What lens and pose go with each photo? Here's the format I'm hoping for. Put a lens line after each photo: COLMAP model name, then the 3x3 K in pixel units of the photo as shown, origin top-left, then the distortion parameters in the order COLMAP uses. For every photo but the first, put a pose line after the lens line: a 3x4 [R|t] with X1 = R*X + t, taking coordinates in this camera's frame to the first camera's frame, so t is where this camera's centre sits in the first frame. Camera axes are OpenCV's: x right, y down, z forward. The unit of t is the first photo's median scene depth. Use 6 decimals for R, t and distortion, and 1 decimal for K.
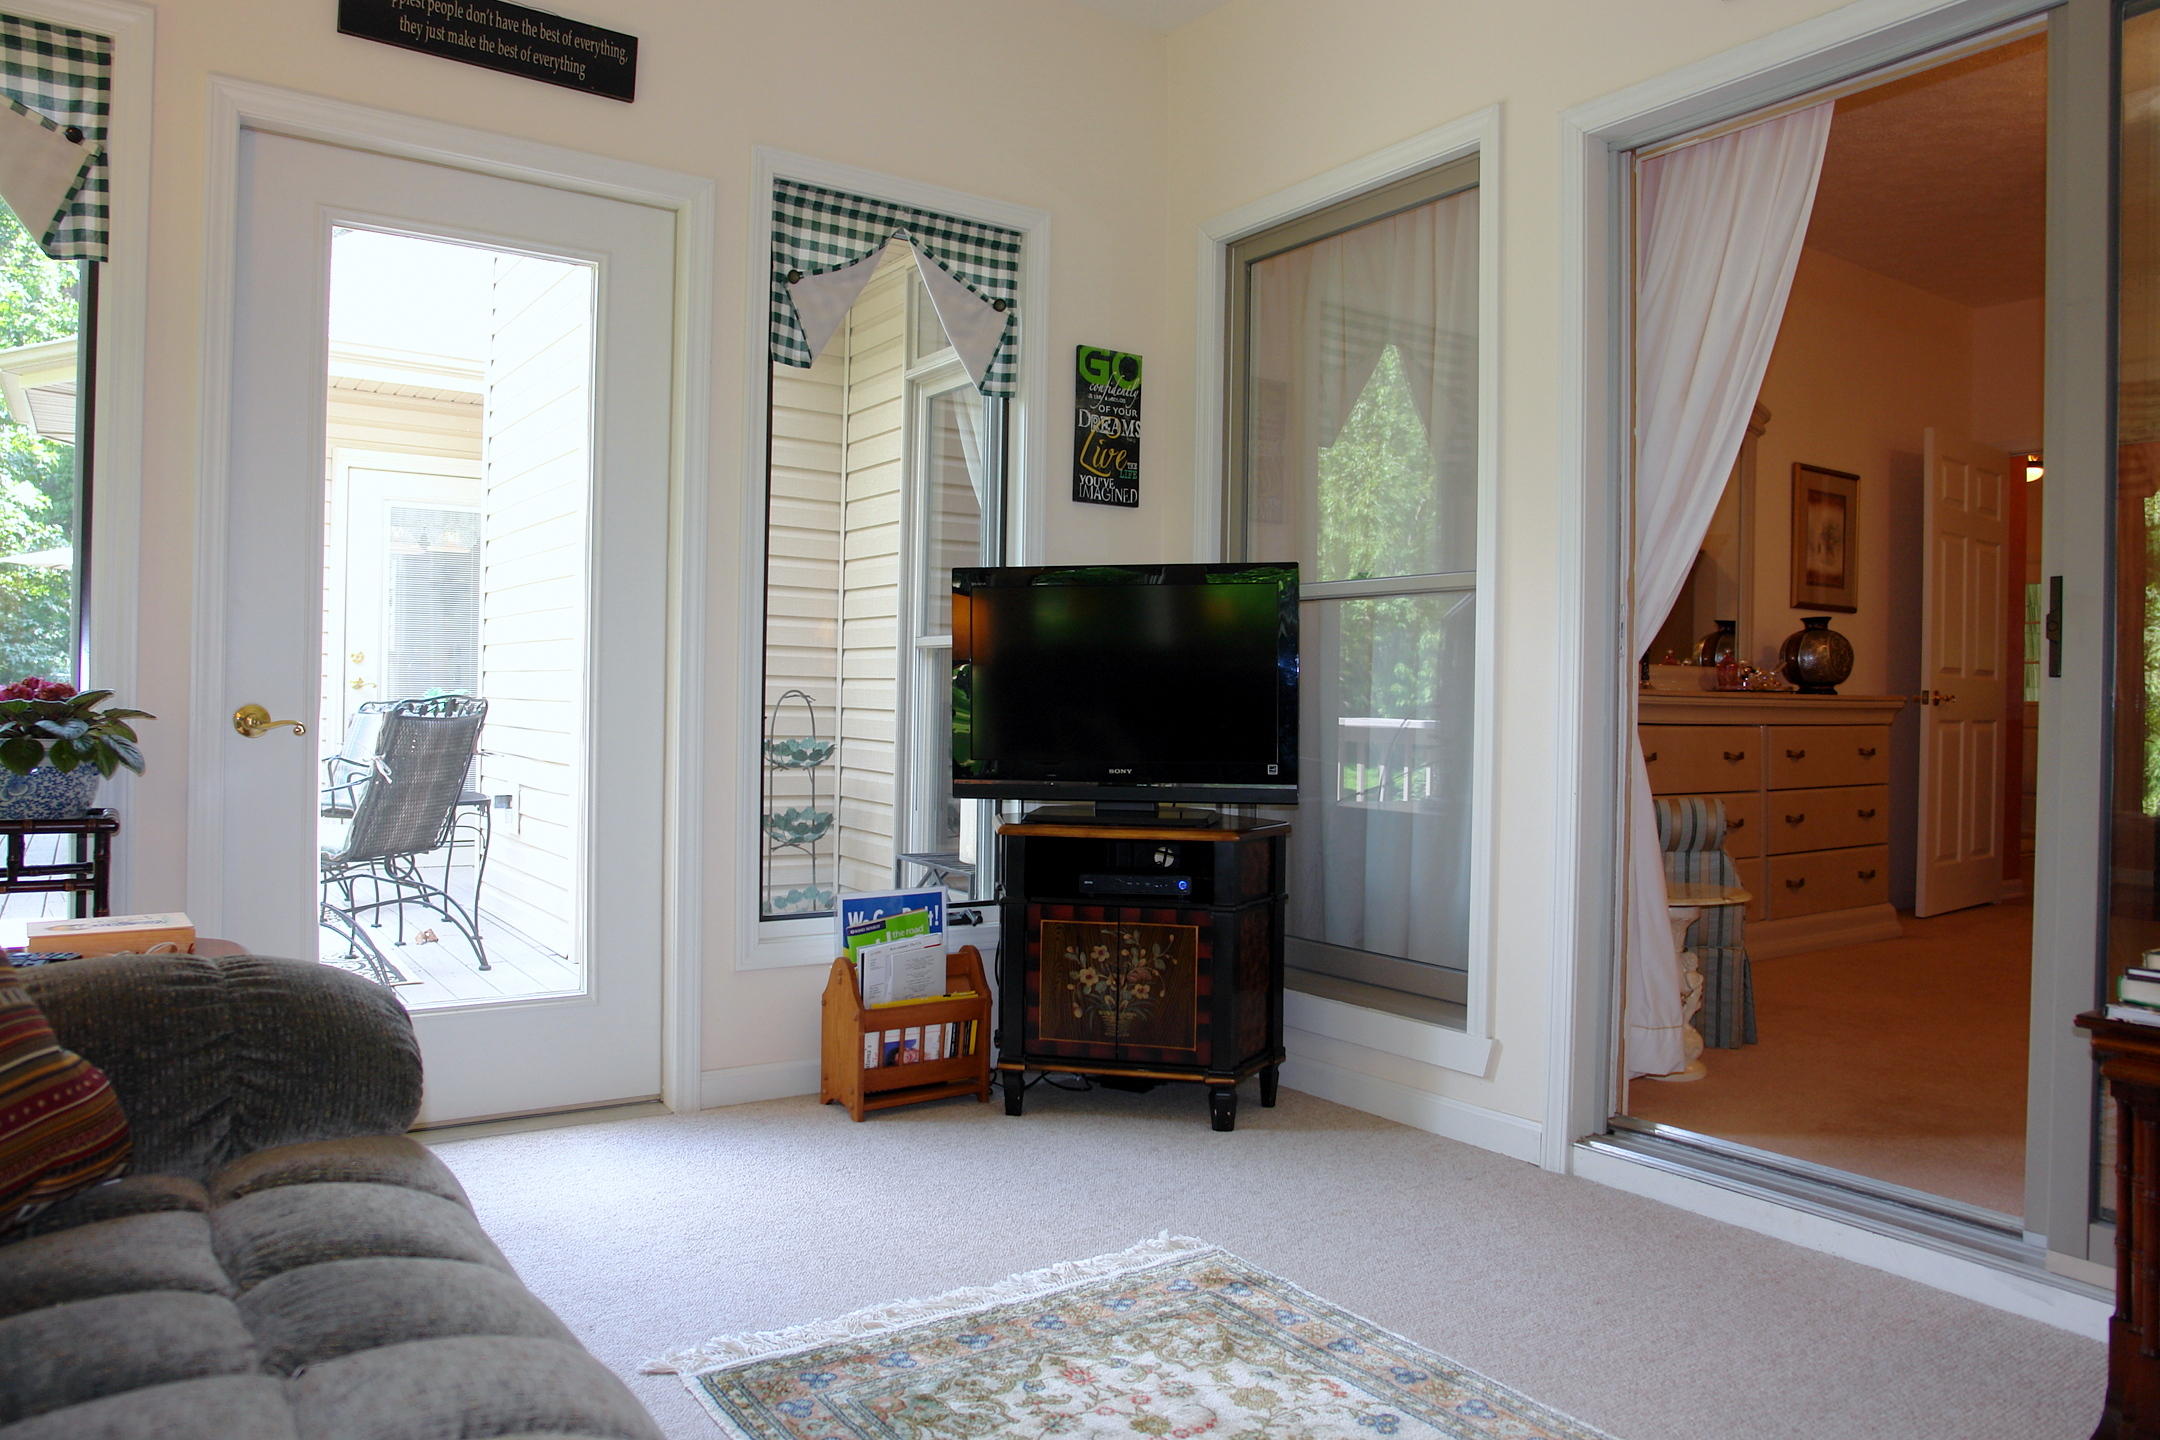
lens RADIAL K [[1496.6, 0, 1080.0], [0, 1496.6, 706.6], [0, 0, 1]] dist [-0.098247, 0.061285]
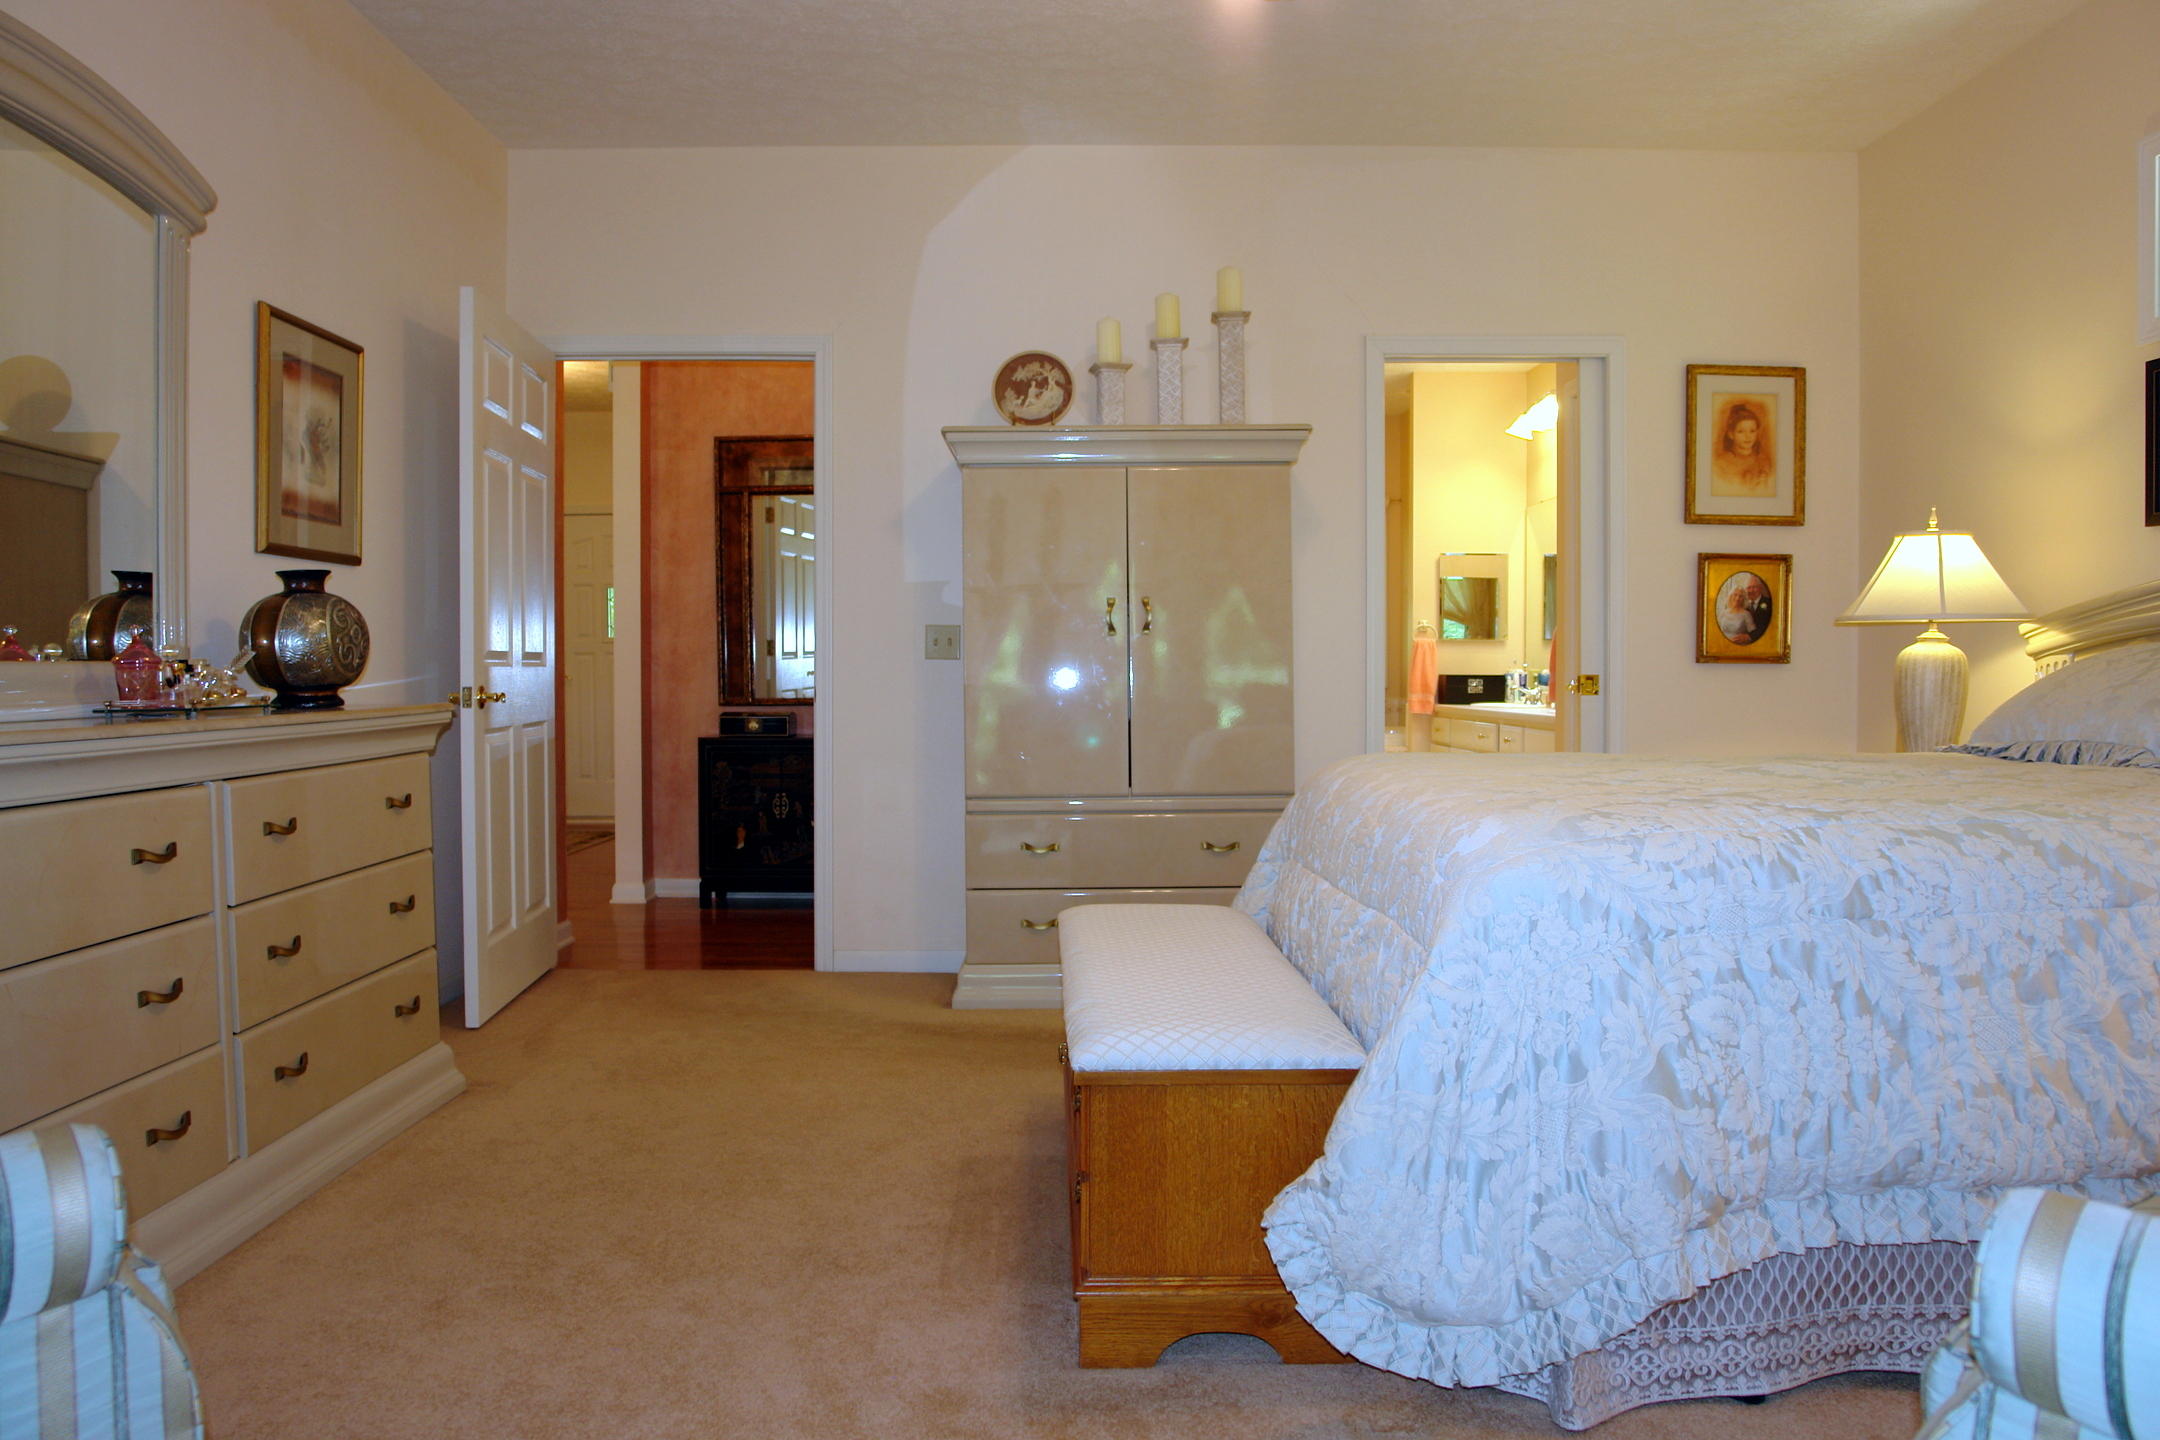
lens RADIAL K [[1496.6, 0, 1080.0], [0, 1496.6, 706.6], [0, 0, 1]] dist [-0.098247, 0.061285]
pose [[0.557122, -0.040036, 0.829465, 0.187859], [0.015181, 0.999161, 0.038030, -0.023738], [-0.830292, -0.008595, 0.557263, 0.411628]]
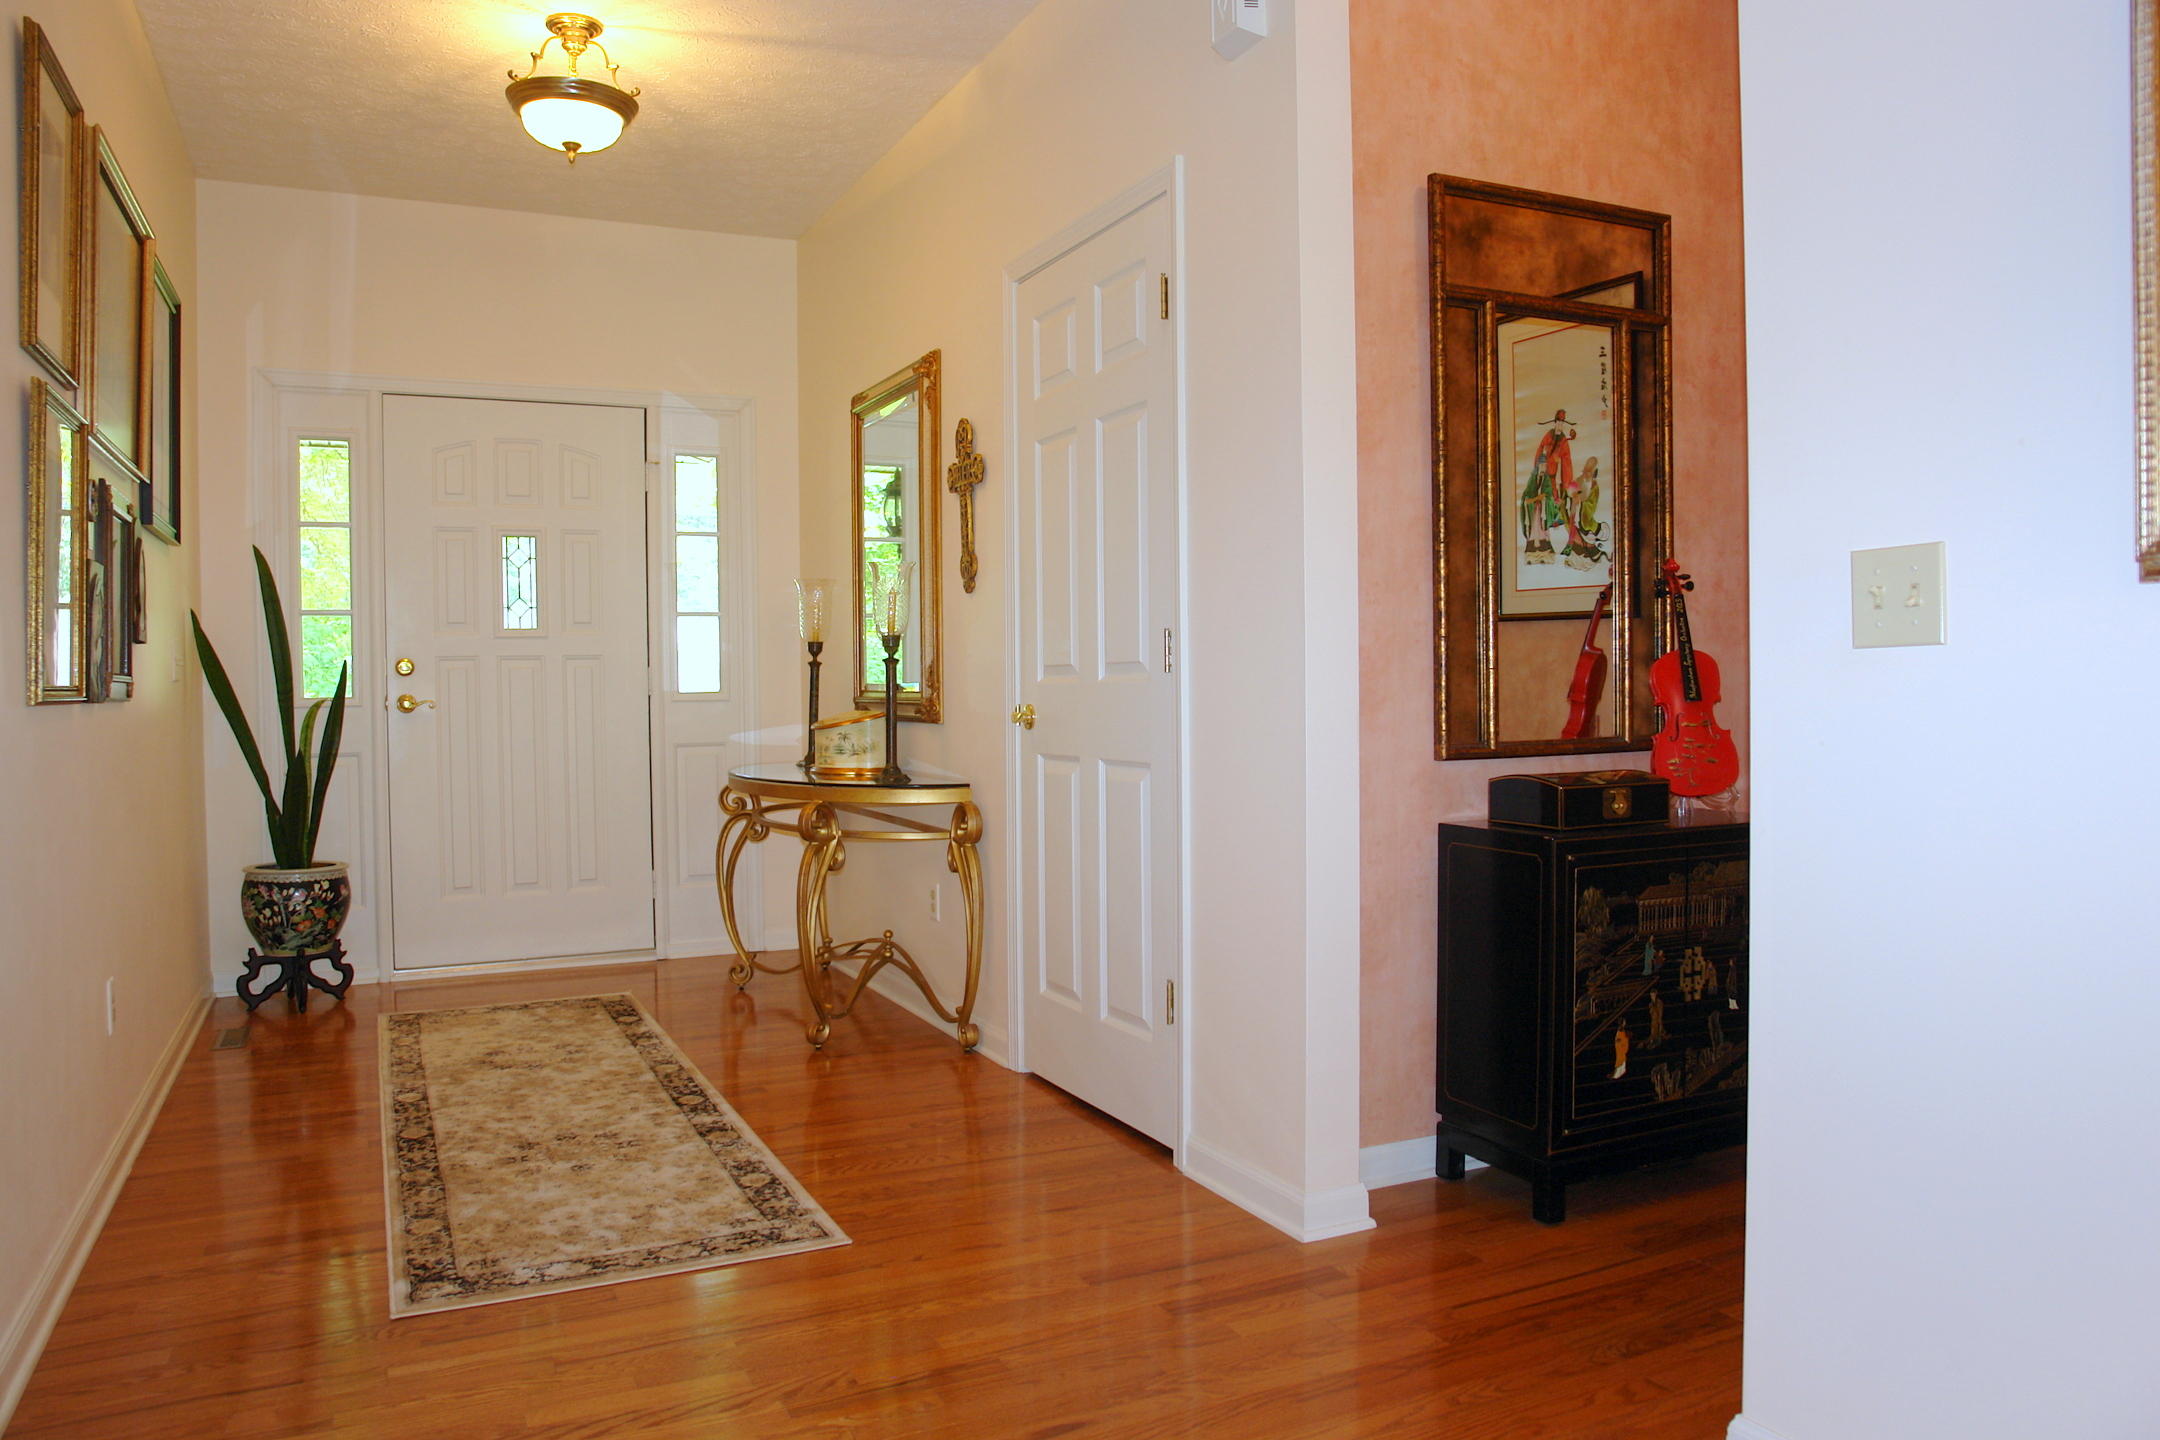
lens RADIAL K [[1496.6, 0, 1080.0], [0, 1496.6, 706.6], [0, 0, 1]] dist [-0.098247, 0.061285]
pose [[0.142125, -0.036654, 0.989170, 0.340352], [0.011905, 0.999305, 0.035319, -0.023844], [-0.989777, 0.006757, 0.142463, 0.951194]]
